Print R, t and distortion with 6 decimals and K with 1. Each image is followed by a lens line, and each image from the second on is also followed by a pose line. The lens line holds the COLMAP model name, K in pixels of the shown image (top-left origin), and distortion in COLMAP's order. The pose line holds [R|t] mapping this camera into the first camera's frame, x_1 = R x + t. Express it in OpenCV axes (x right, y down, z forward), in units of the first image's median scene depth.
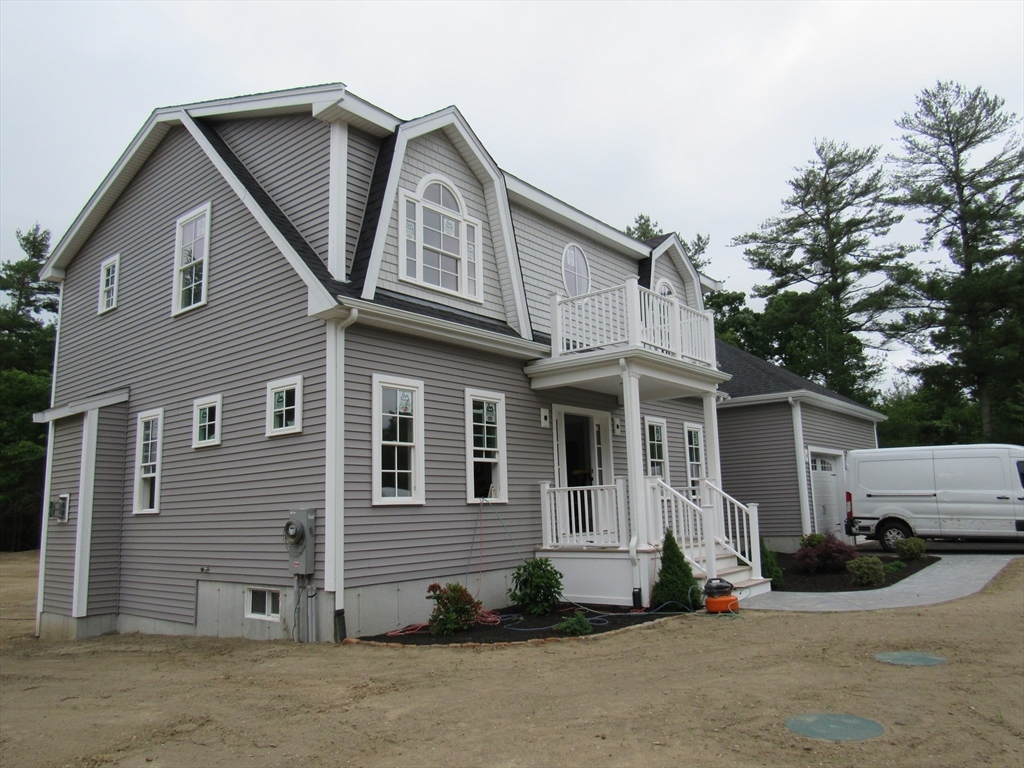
lens RADIAL K [[740.2, 0, 511.3], [0, 740.2, 401.5], [0, 0, 1]] dist [-0.003363, -0.000821]
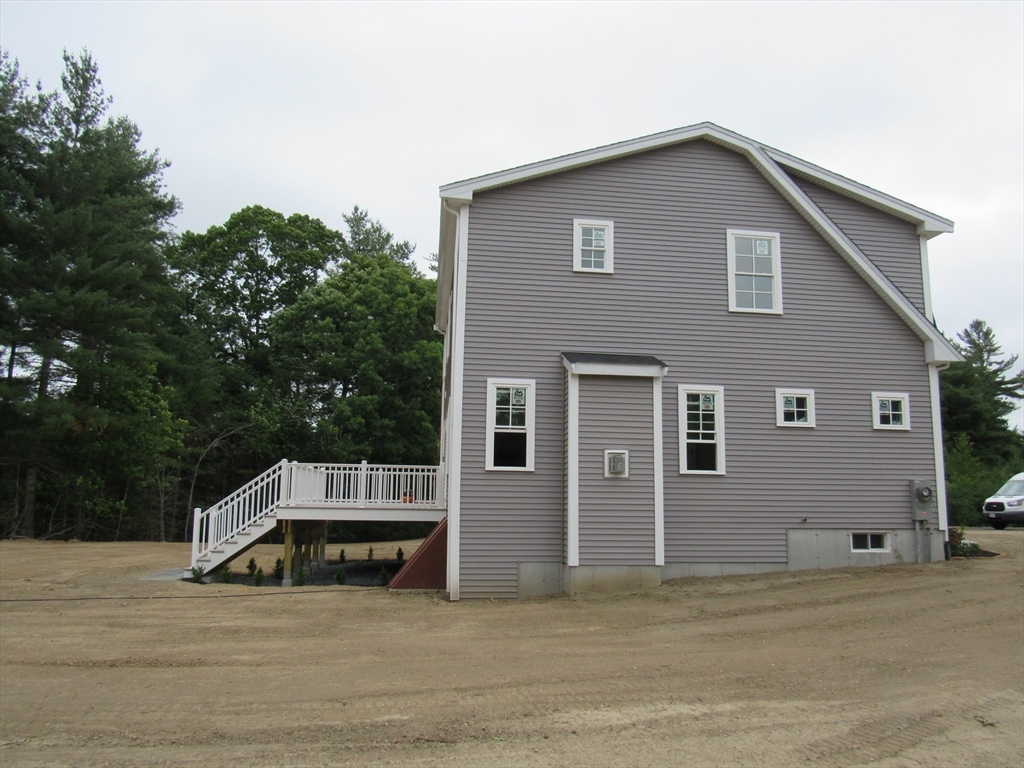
lens RADIAL K [[736.9, 0, 512.0], [0, 736.9, 384.0], [0, 0, 1]] dist [-0.001512, -0.000227]
pose [[0.663566, 0.128890, 0.736931, -1.778079], [-0.146186, 0.988397, -0.041240, 0.117229], [-0.733696, -0.080364, 0.674708, 0.514159]]
